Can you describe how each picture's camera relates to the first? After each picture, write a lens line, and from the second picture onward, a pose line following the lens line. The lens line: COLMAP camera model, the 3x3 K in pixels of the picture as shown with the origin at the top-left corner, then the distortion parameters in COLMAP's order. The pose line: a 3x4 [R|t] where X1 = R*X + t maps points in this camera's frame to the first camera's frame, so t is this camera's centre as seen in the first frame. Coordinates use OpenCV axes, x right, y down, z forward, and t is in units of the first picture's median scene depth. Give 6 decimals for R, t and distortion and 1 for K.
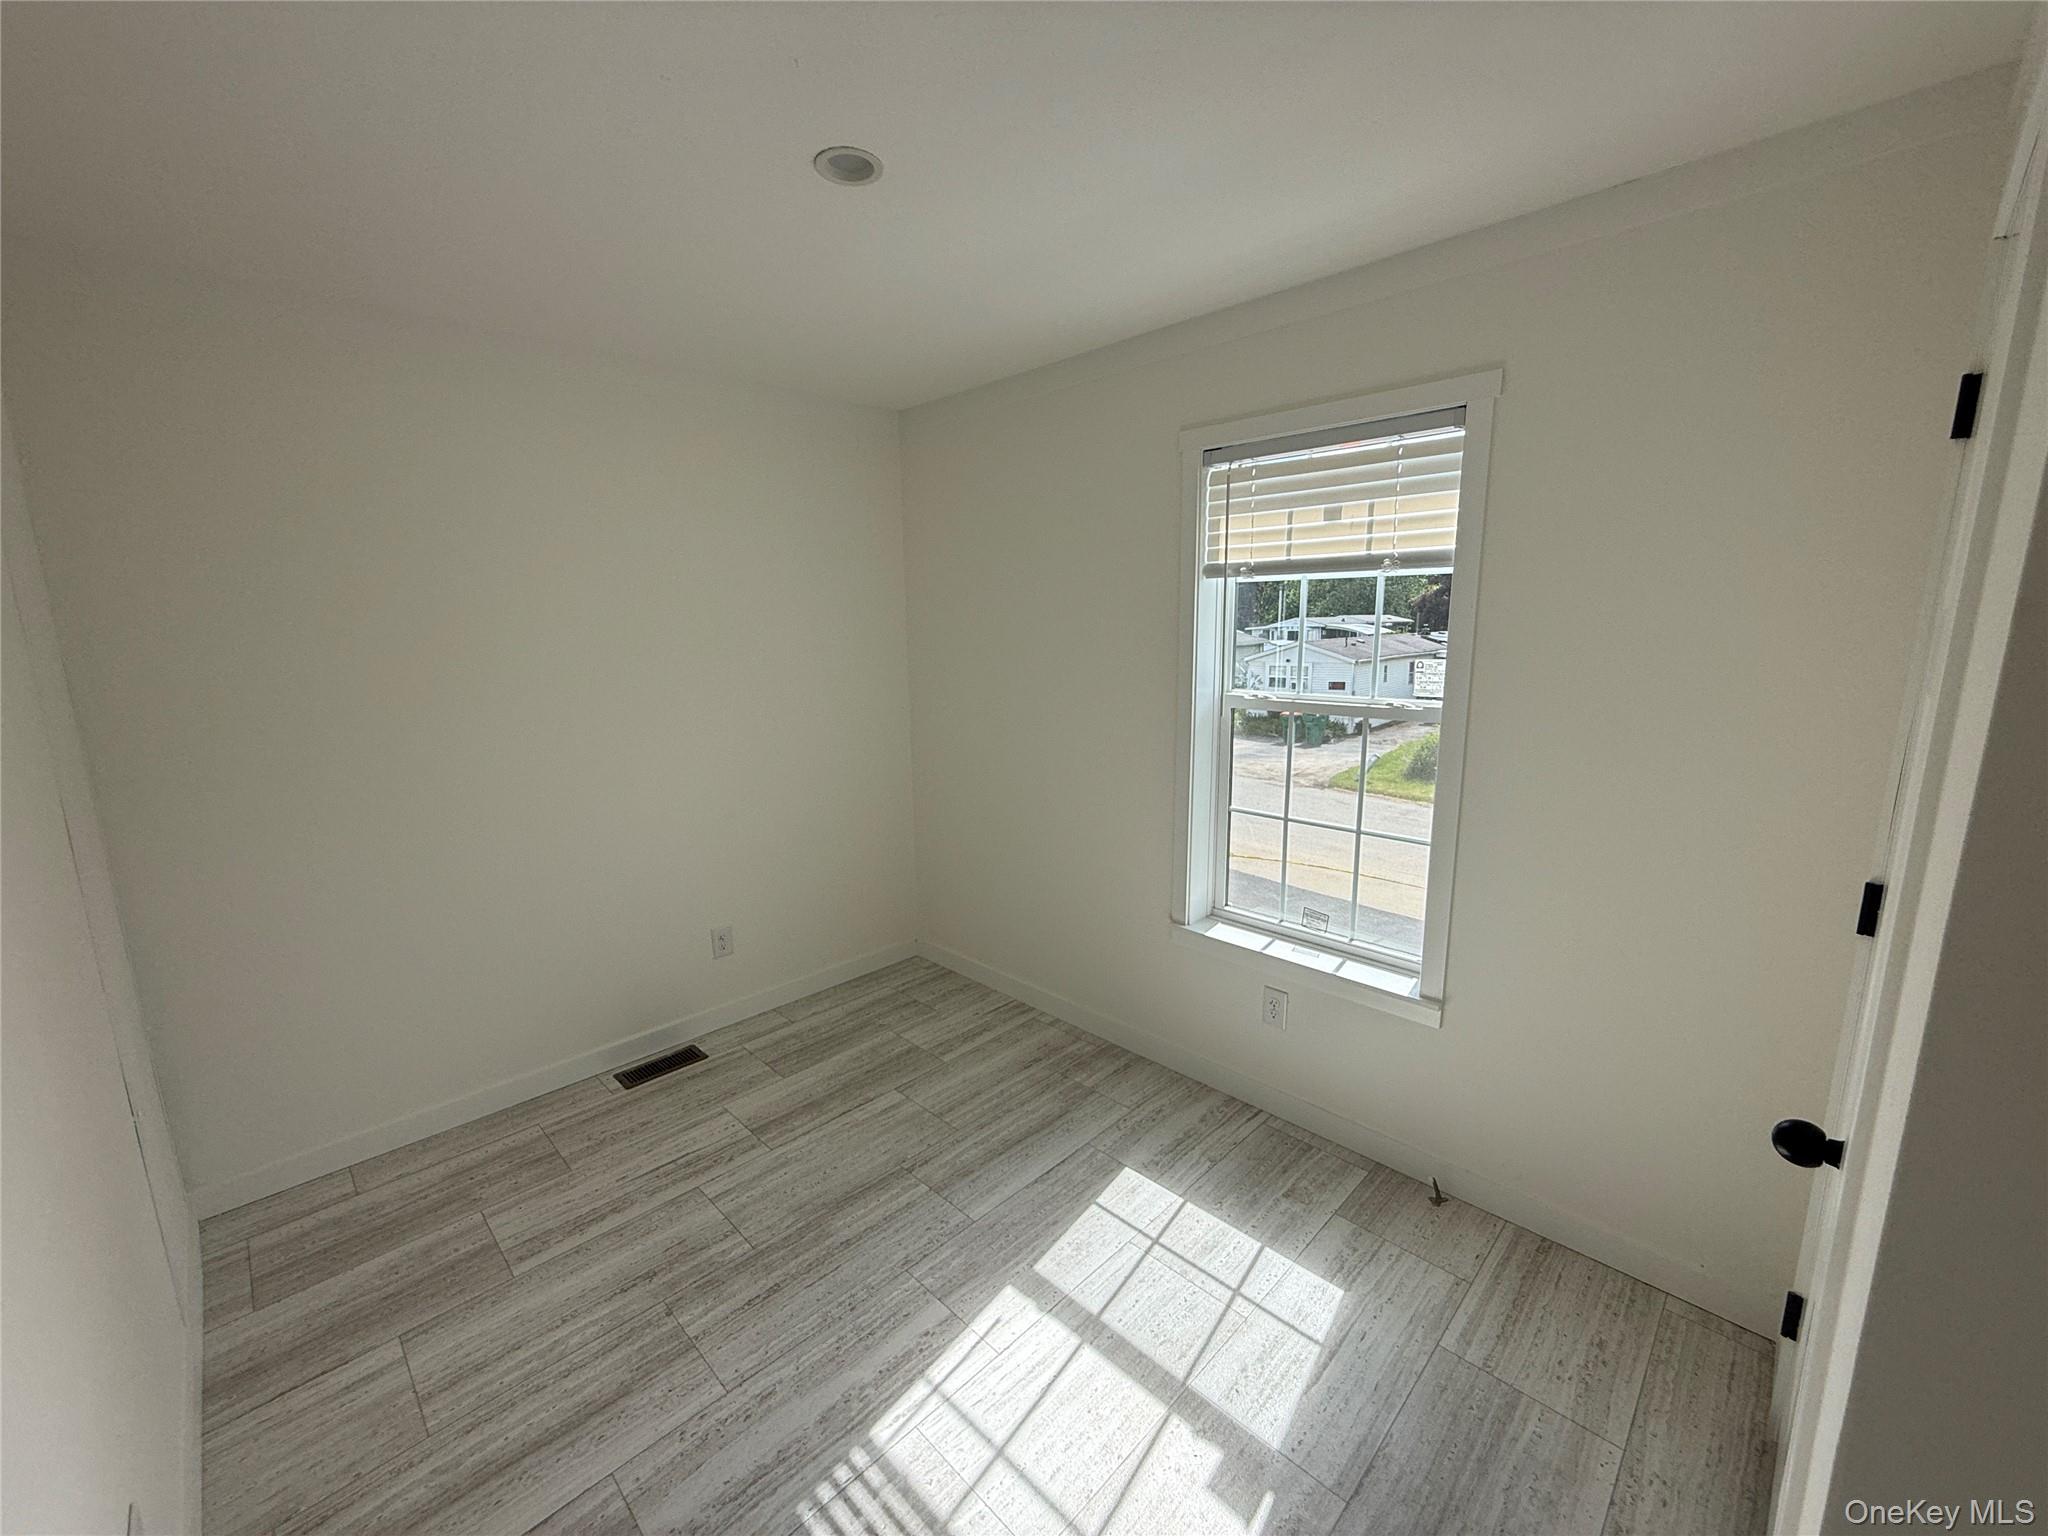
lens RADIAL K [[818.0, 0, 1018.3], [0, 818.0, 773.2], [0, 0, 1]] dist [-0.000196, -0.000236]
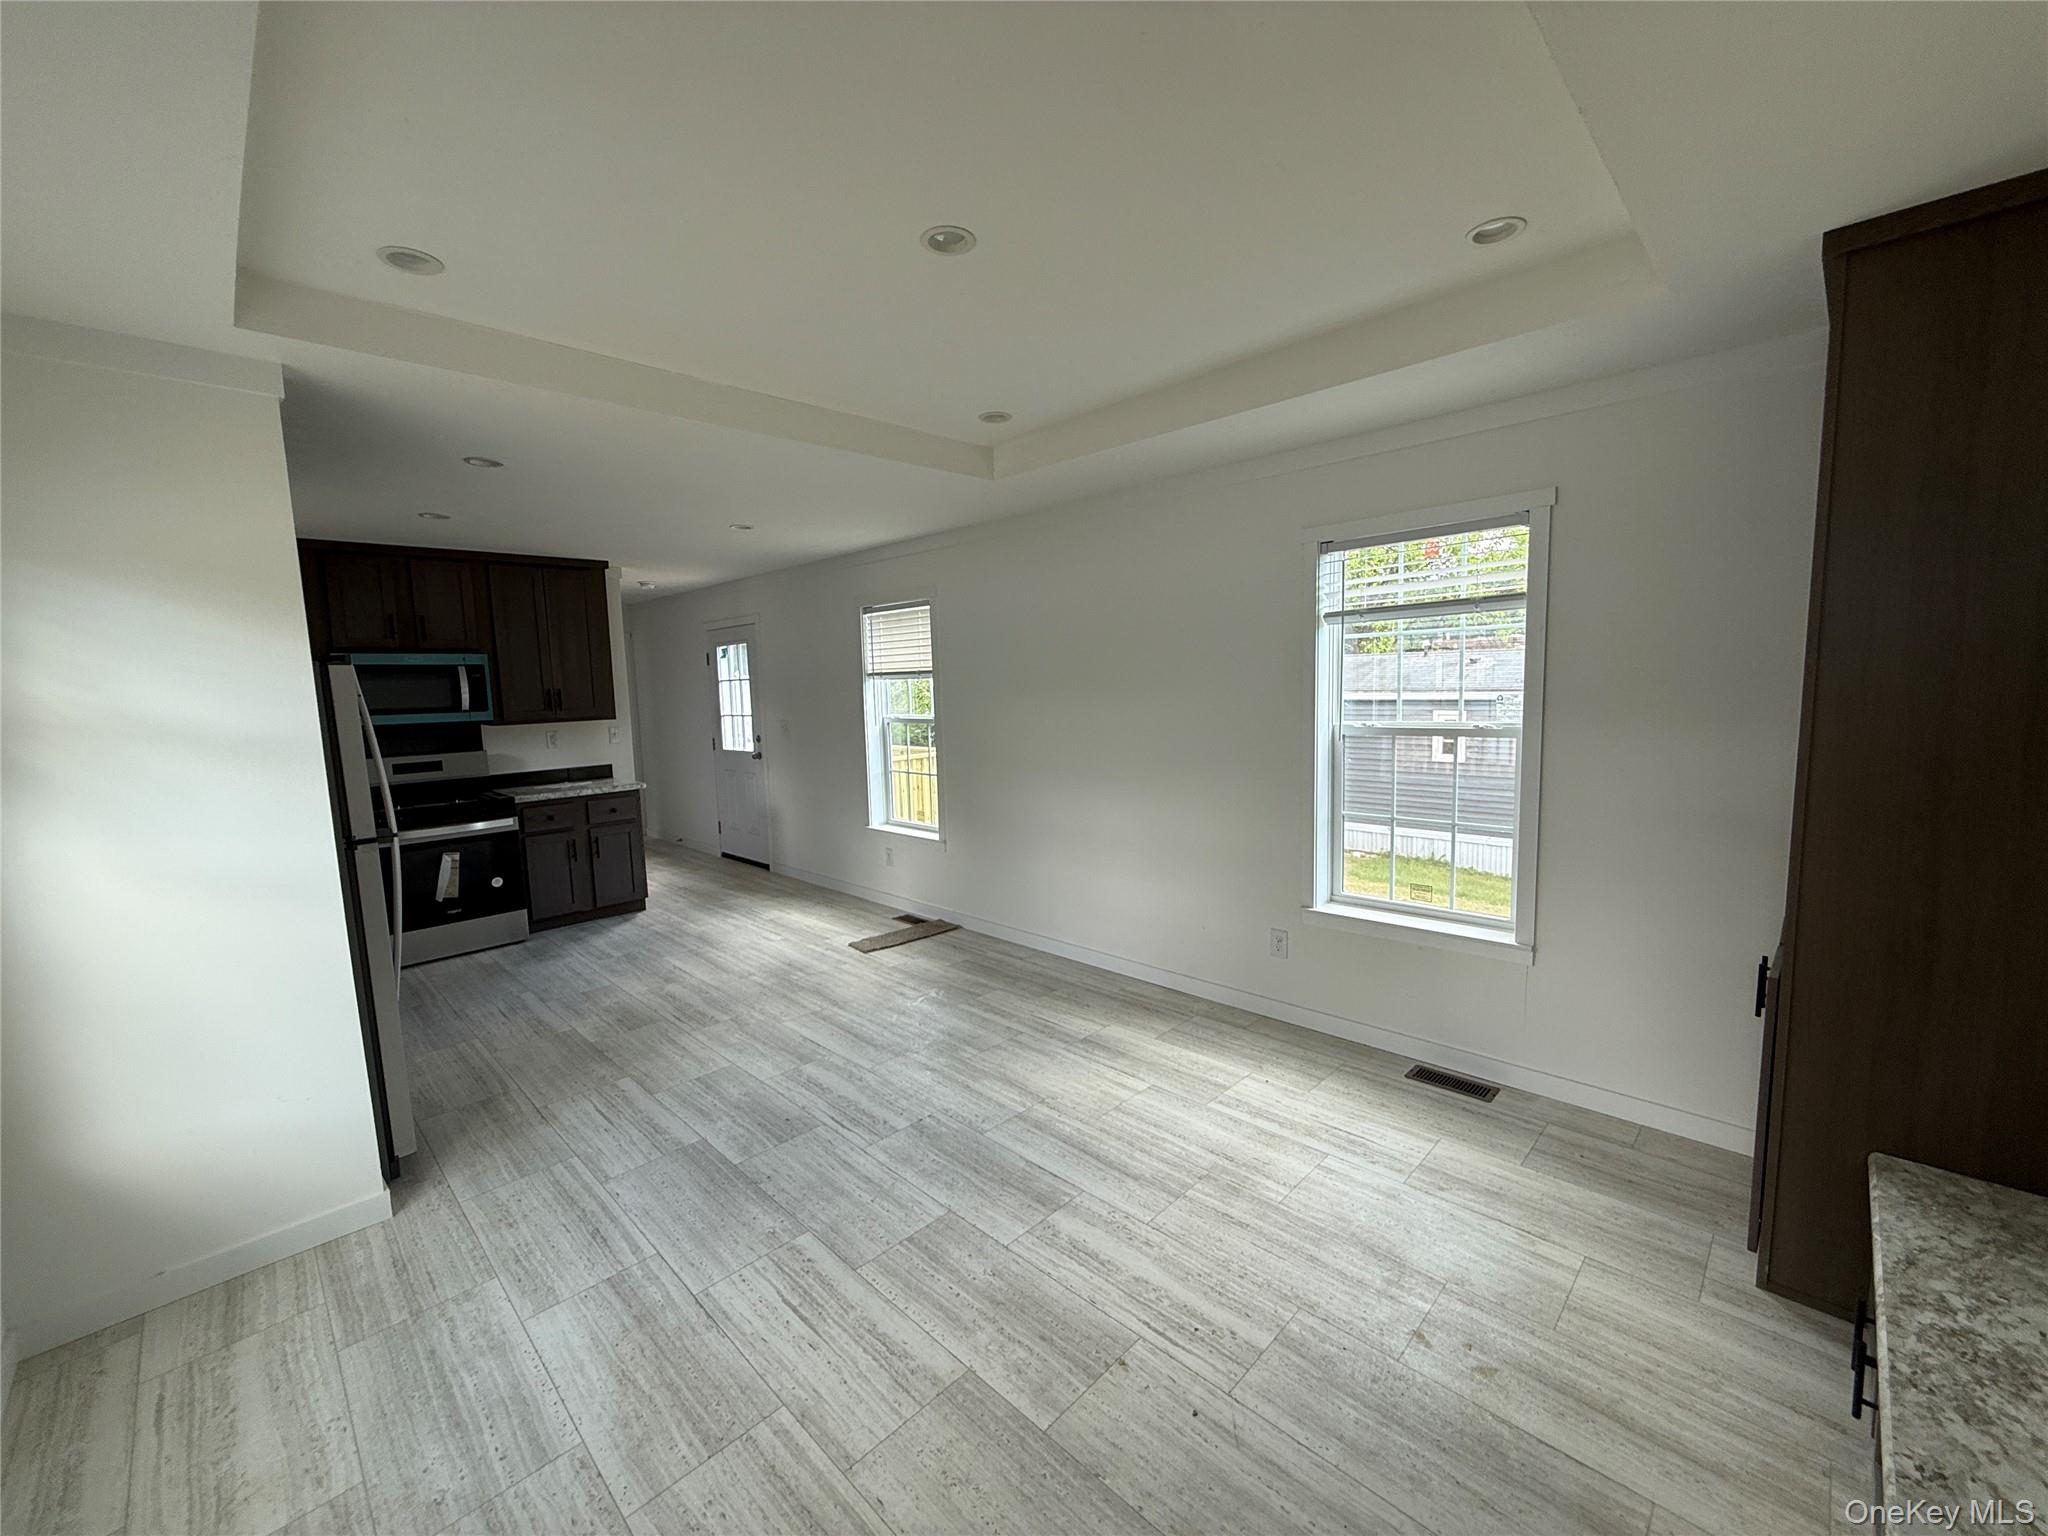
lens RADIAL K [[816.8, 0, 1019.2], [0, 816.8, 771.3], [0, 0, 1]] dist [0.000506, -0.000595]
pose [[0.003686, 0.127527, -0.991828, 1.149577], [-0.155757, 0.979803, 0.125402, -0.183710], [0.987788, 0.154022, 0.023475, 0.936068]]
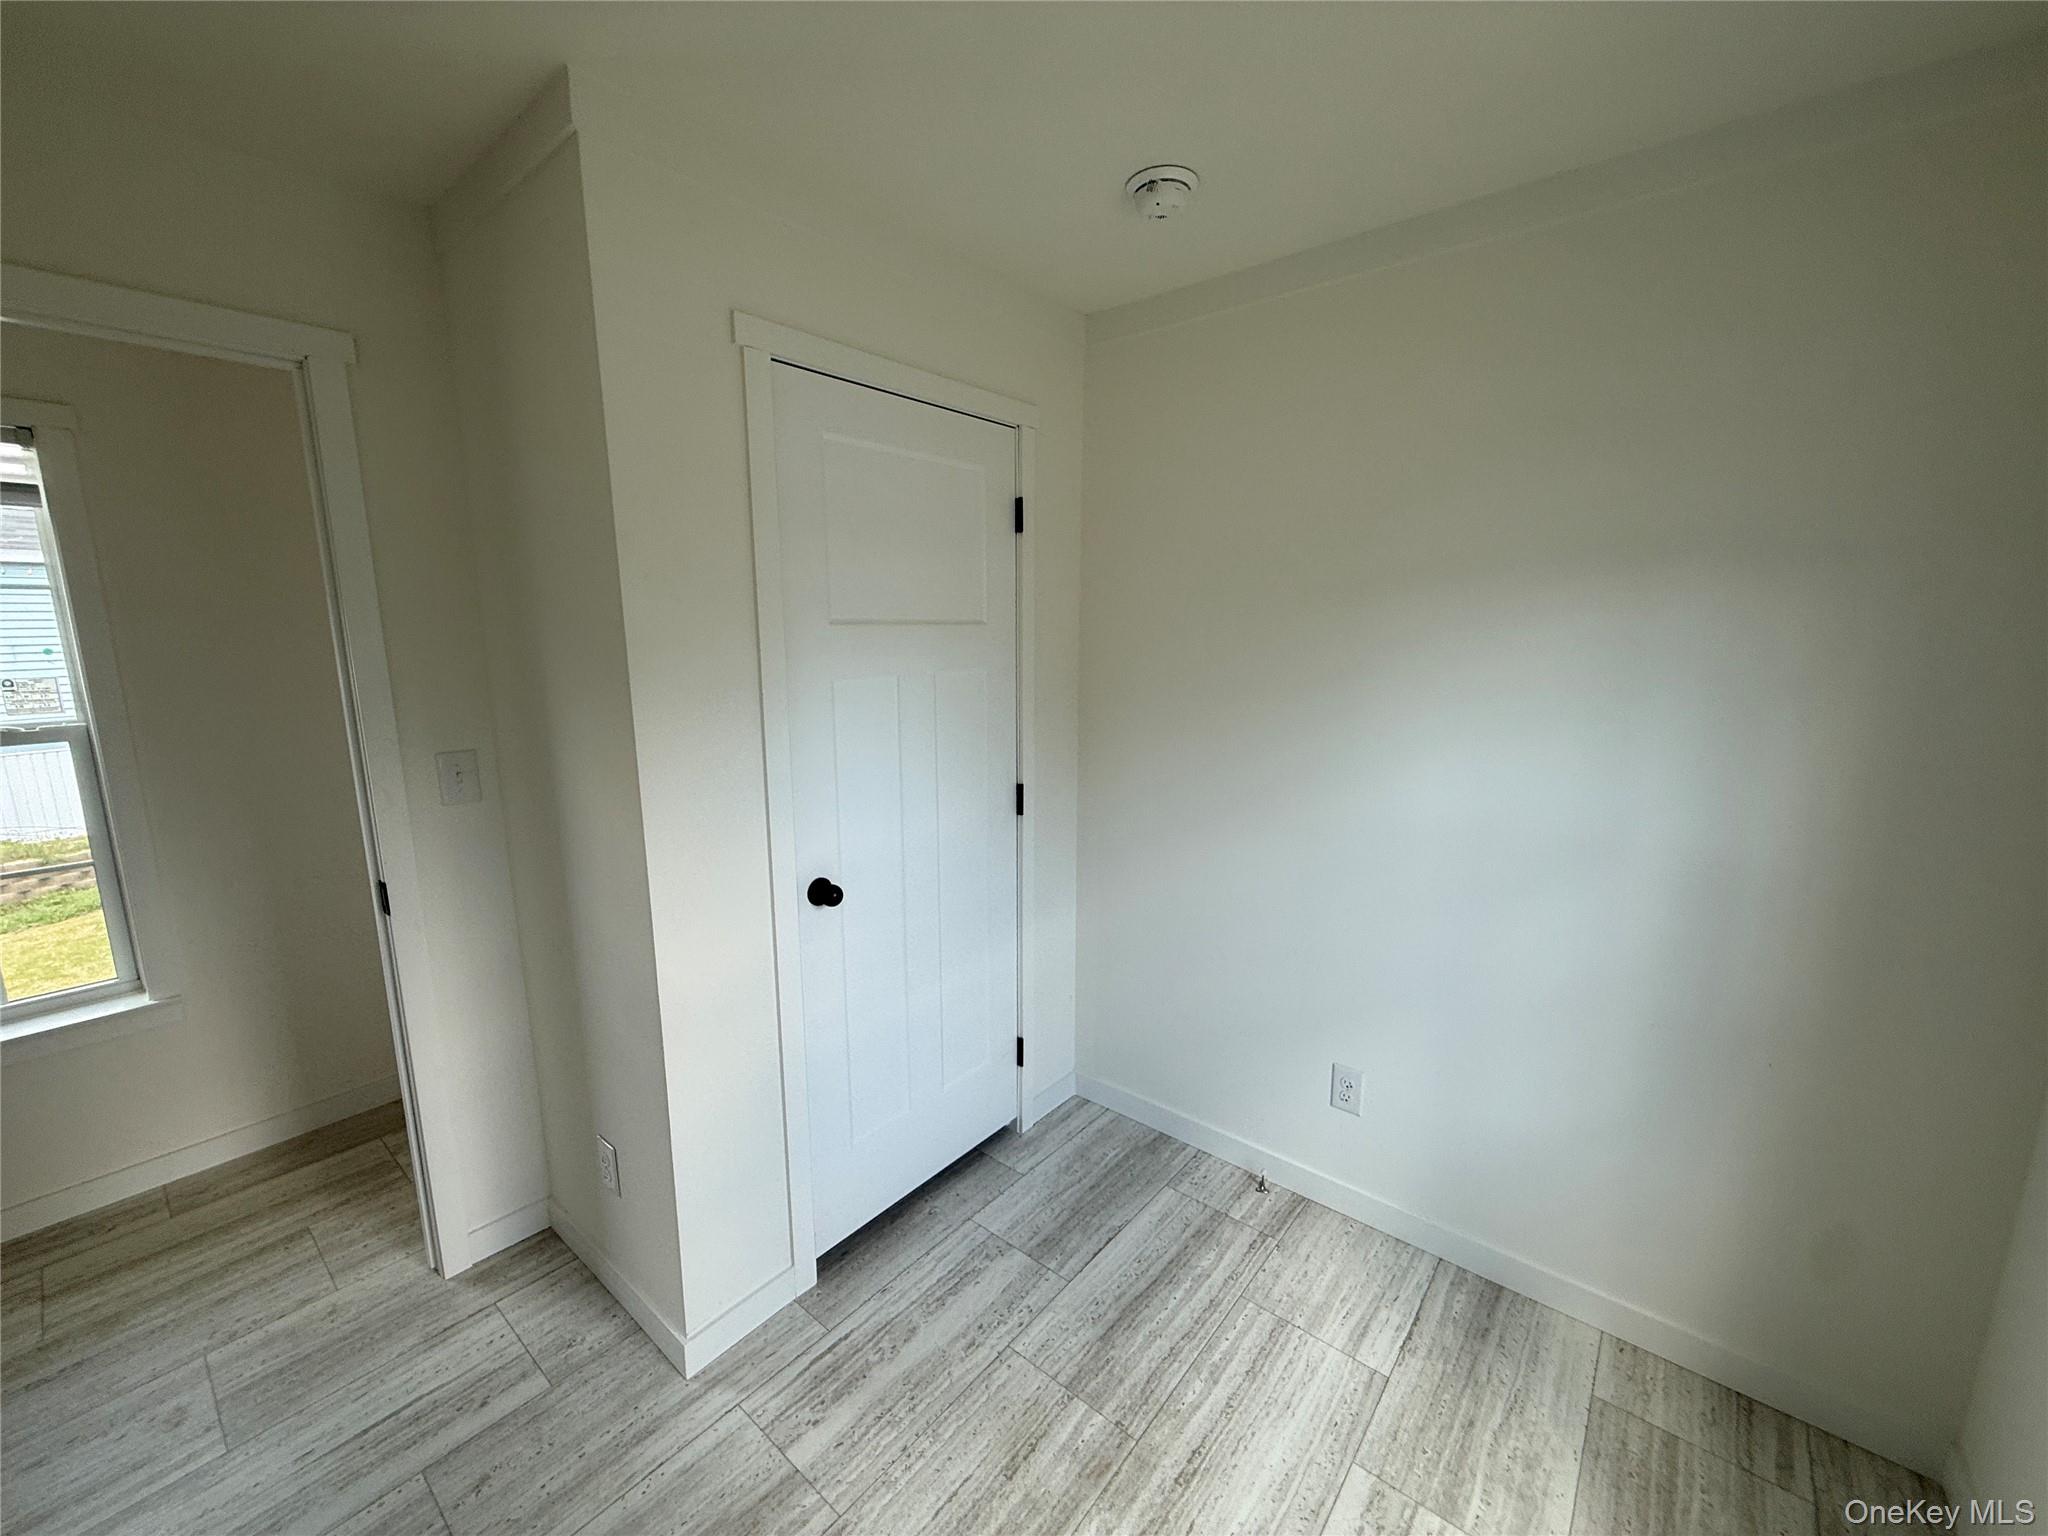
lens RADIAL K [[816.8, 0, 1019.2], [0, 816.8, 771.3], [0, 0, 1]] dist [0.000506, -0.000595]
pose [[-0.995940, 0.032215, -0.084061, 0.210638], [0.000002, 0.933785, 0.357834, -0.338792], [0.090023, 0.356381, -0.929994, 1.779109]]
